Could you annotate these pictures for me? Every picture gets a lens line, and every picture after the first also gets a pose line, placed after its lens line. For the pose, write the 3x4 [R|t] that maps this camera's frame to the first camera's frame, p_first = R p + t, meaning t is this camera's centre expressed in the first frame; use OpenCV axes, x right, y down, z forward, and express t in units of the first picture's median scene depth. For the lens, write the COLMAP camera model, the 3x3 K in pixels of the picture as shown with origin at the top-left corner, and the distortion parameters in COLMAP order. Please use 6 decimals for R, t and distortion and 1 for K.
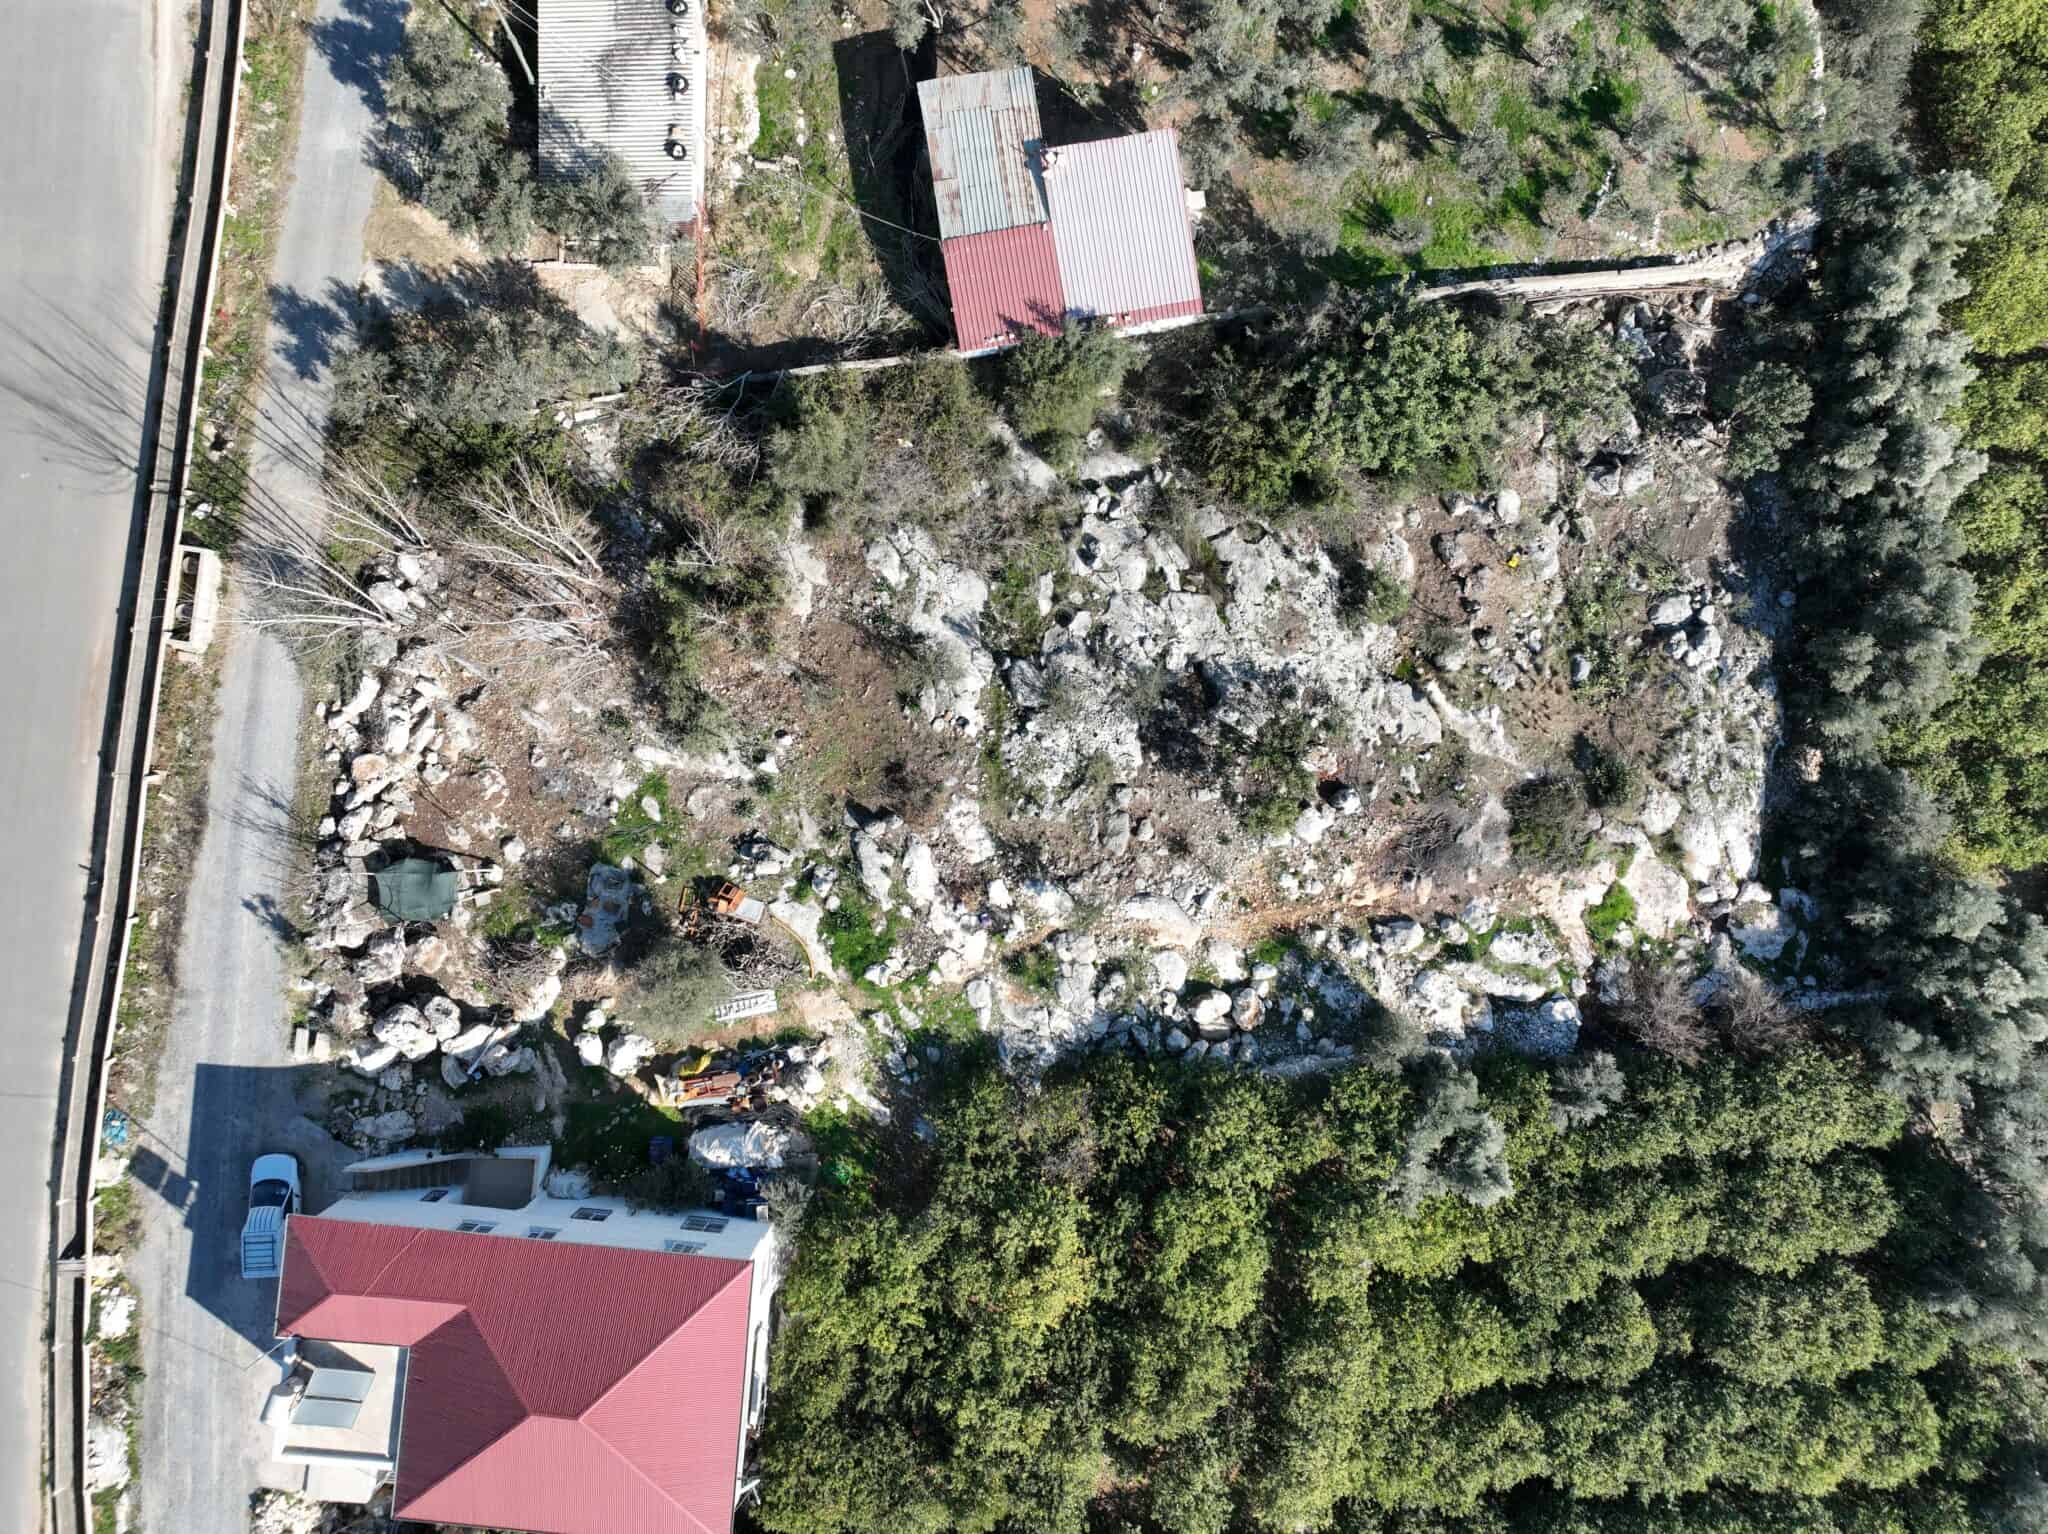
lens RADIAL K [[1435.8, 0, 1032.9], [0, 1435.8, 763.7], [0, 0, 1]] dist [0.003651, 0.014498]
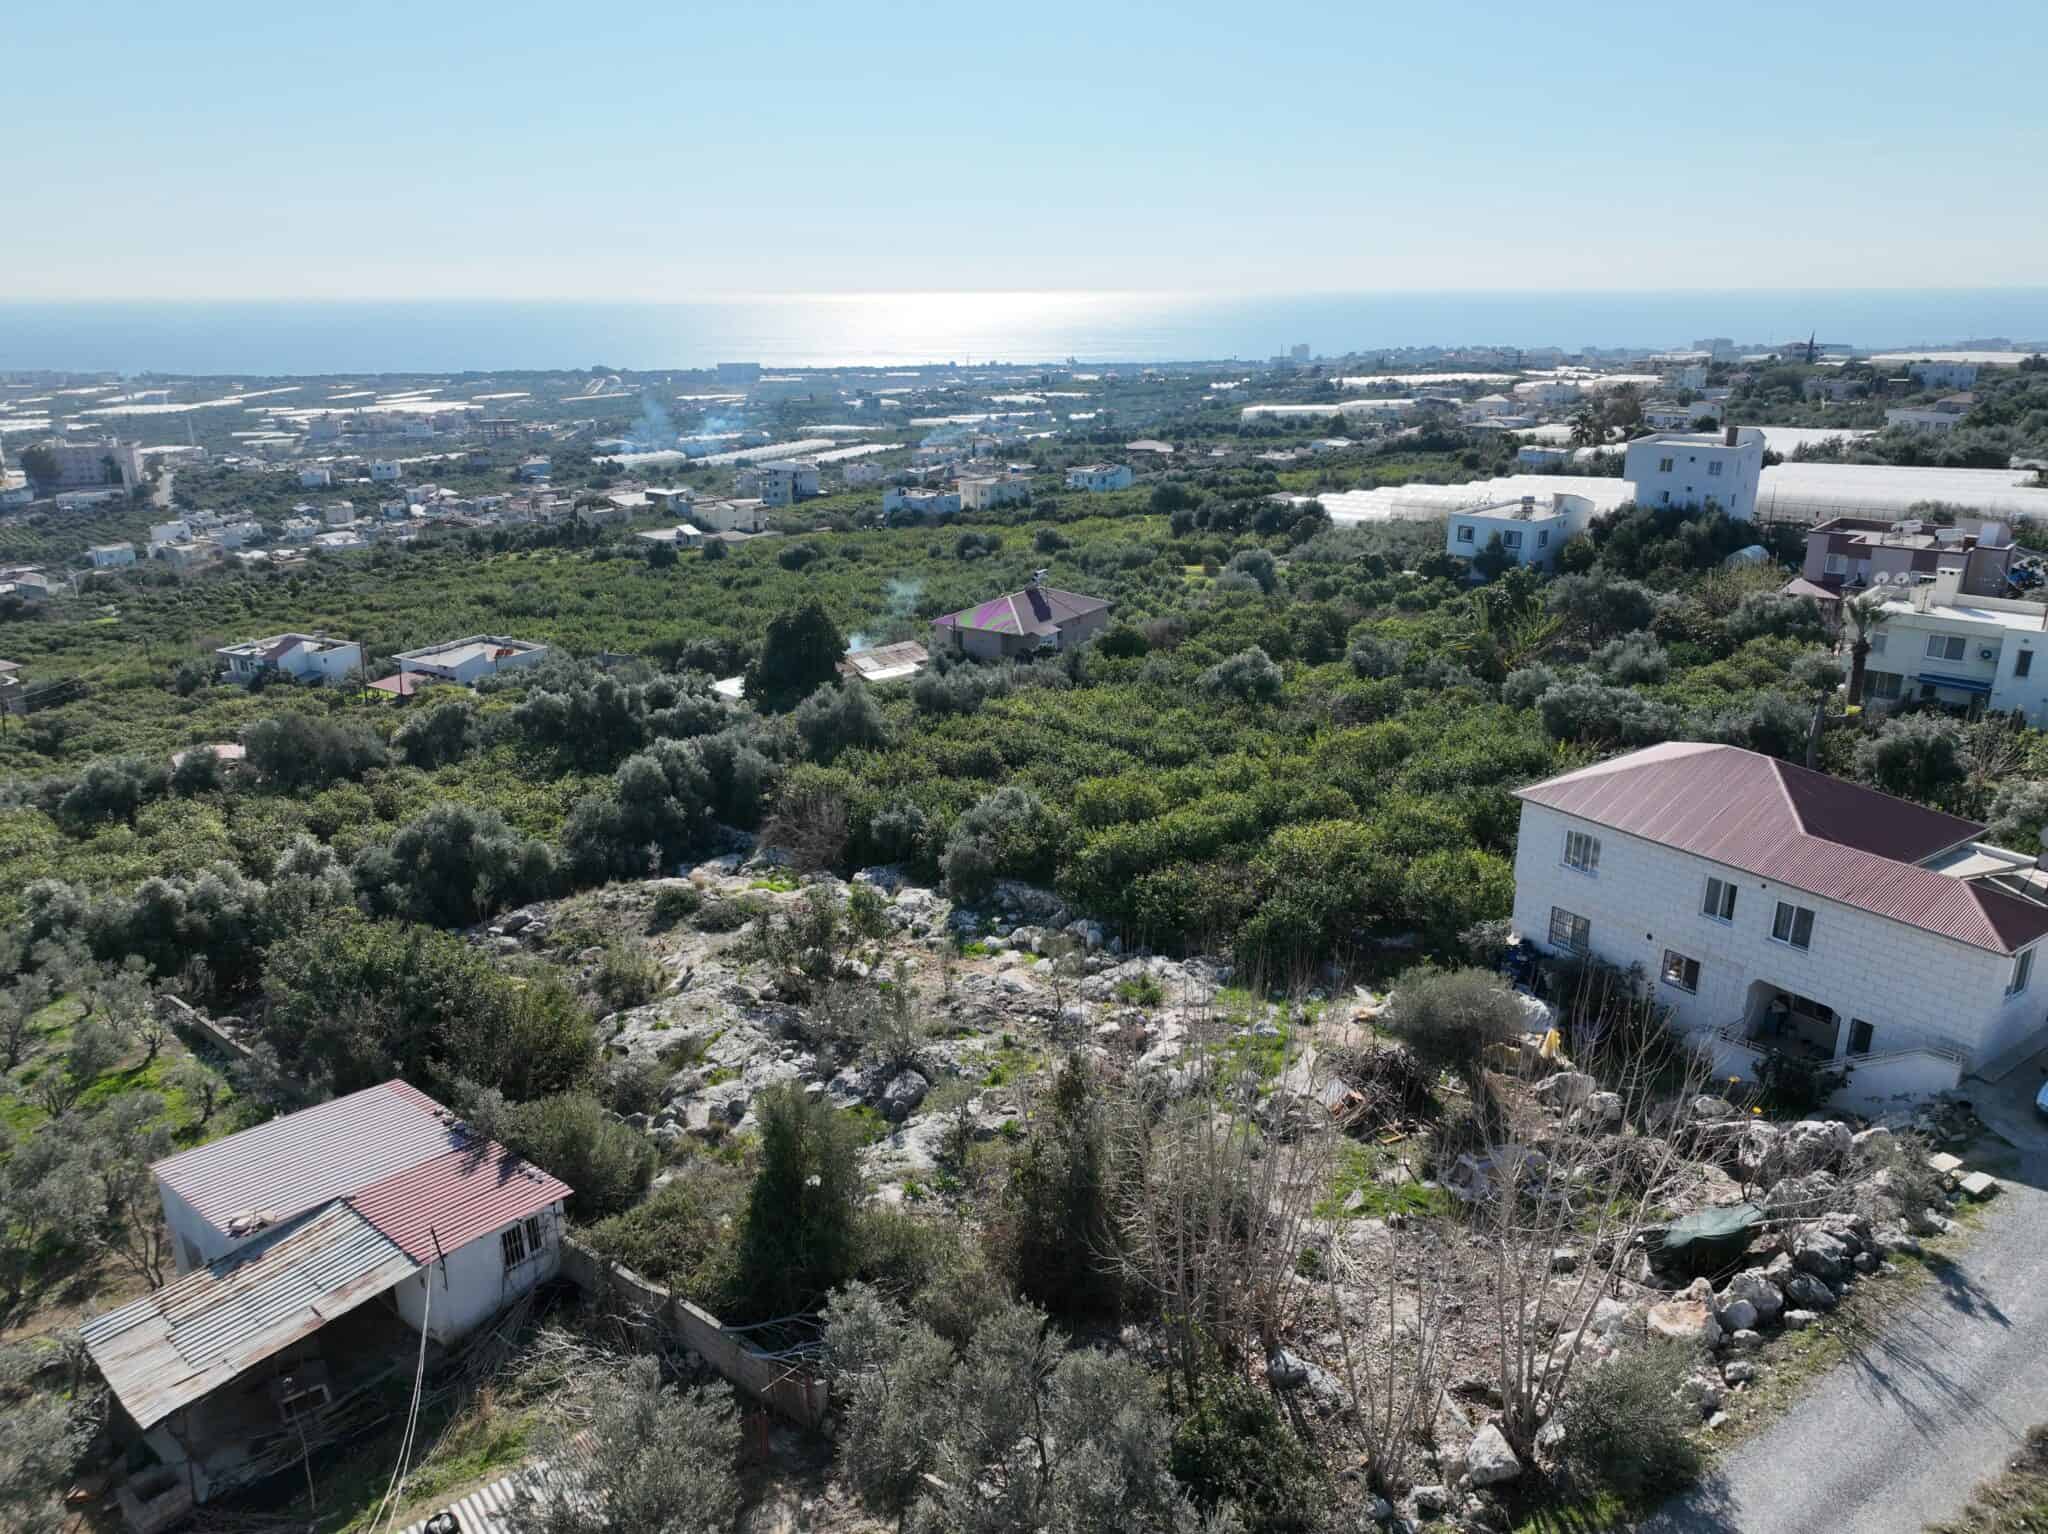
lens RADIAL K [[1435.8, 0, 1032.9], [0, 1435.8, 763.7], [0, 0, 1]] dist [0.003651, 0.014498]
pose [[-0.654415, -0.234543, 0.718839, -0.608863], [0.756029, -0.218874, 0.616858, -0.472743], [0.012656, 0.947145, 0.320556, 0.550131]]
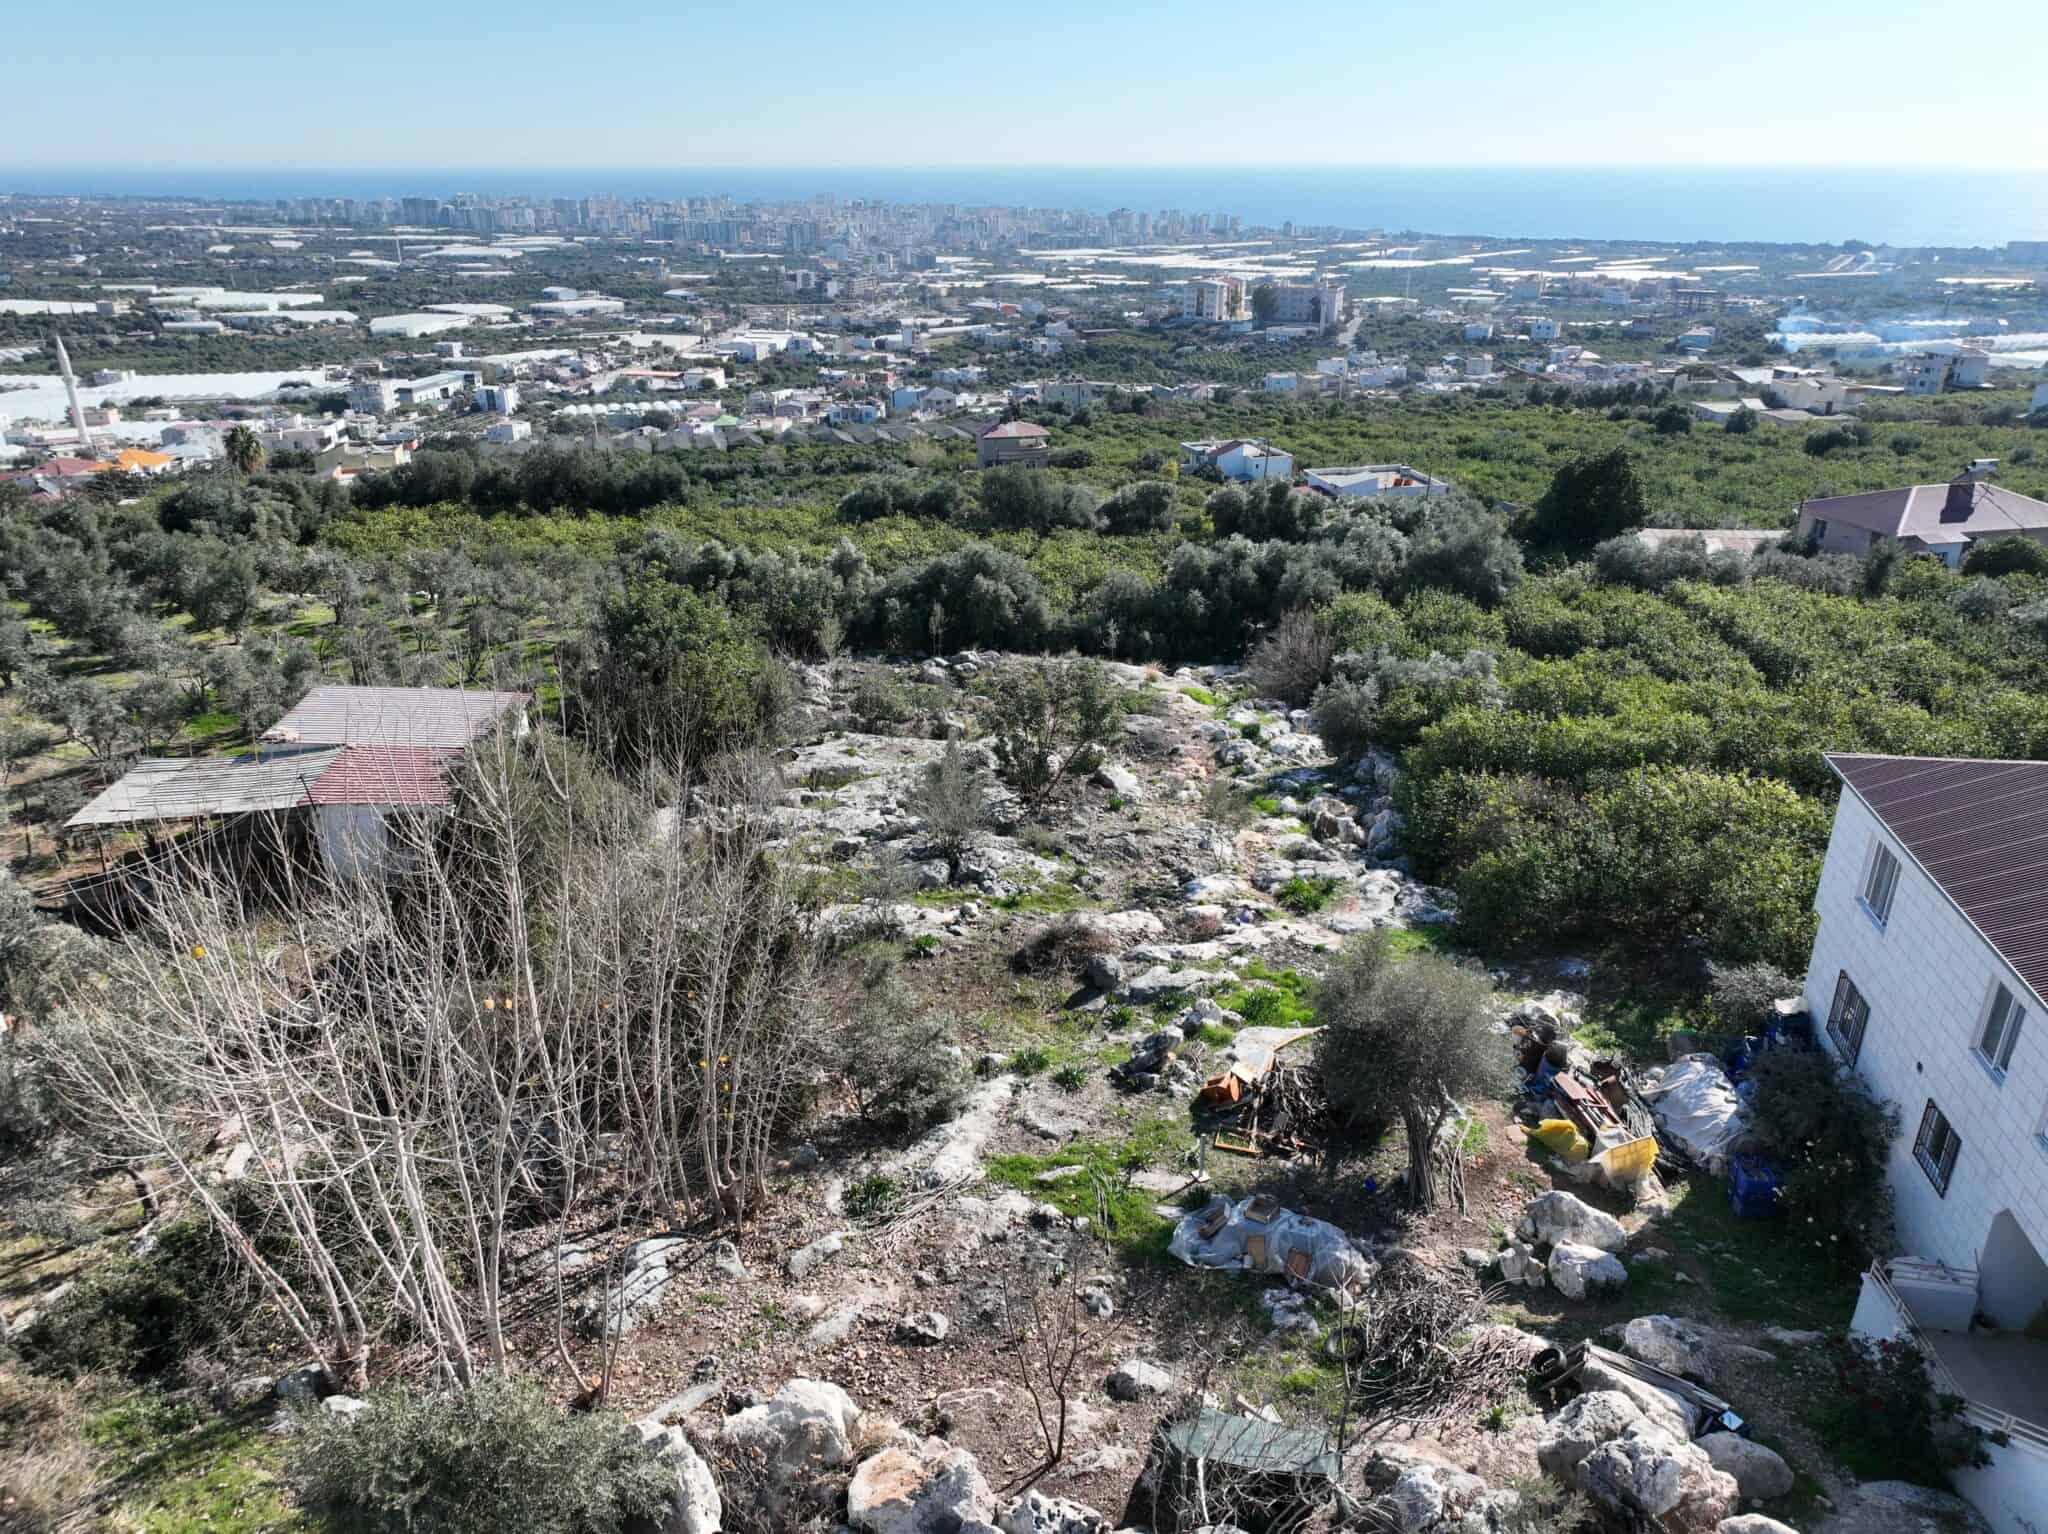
lens RADIAL K [[1435.8, 0, 1032.9], [0, 1435.8, 763.7], [0, 0, 1]] dist [0.003651, 0.014498]
pose [[0.069642, -0.387575, 0.919204, -0.653511], [0.997514, 0.017106, -0.068363, 0.052518], [0.010772, 0.921679, 0.387803, 0.659661]]
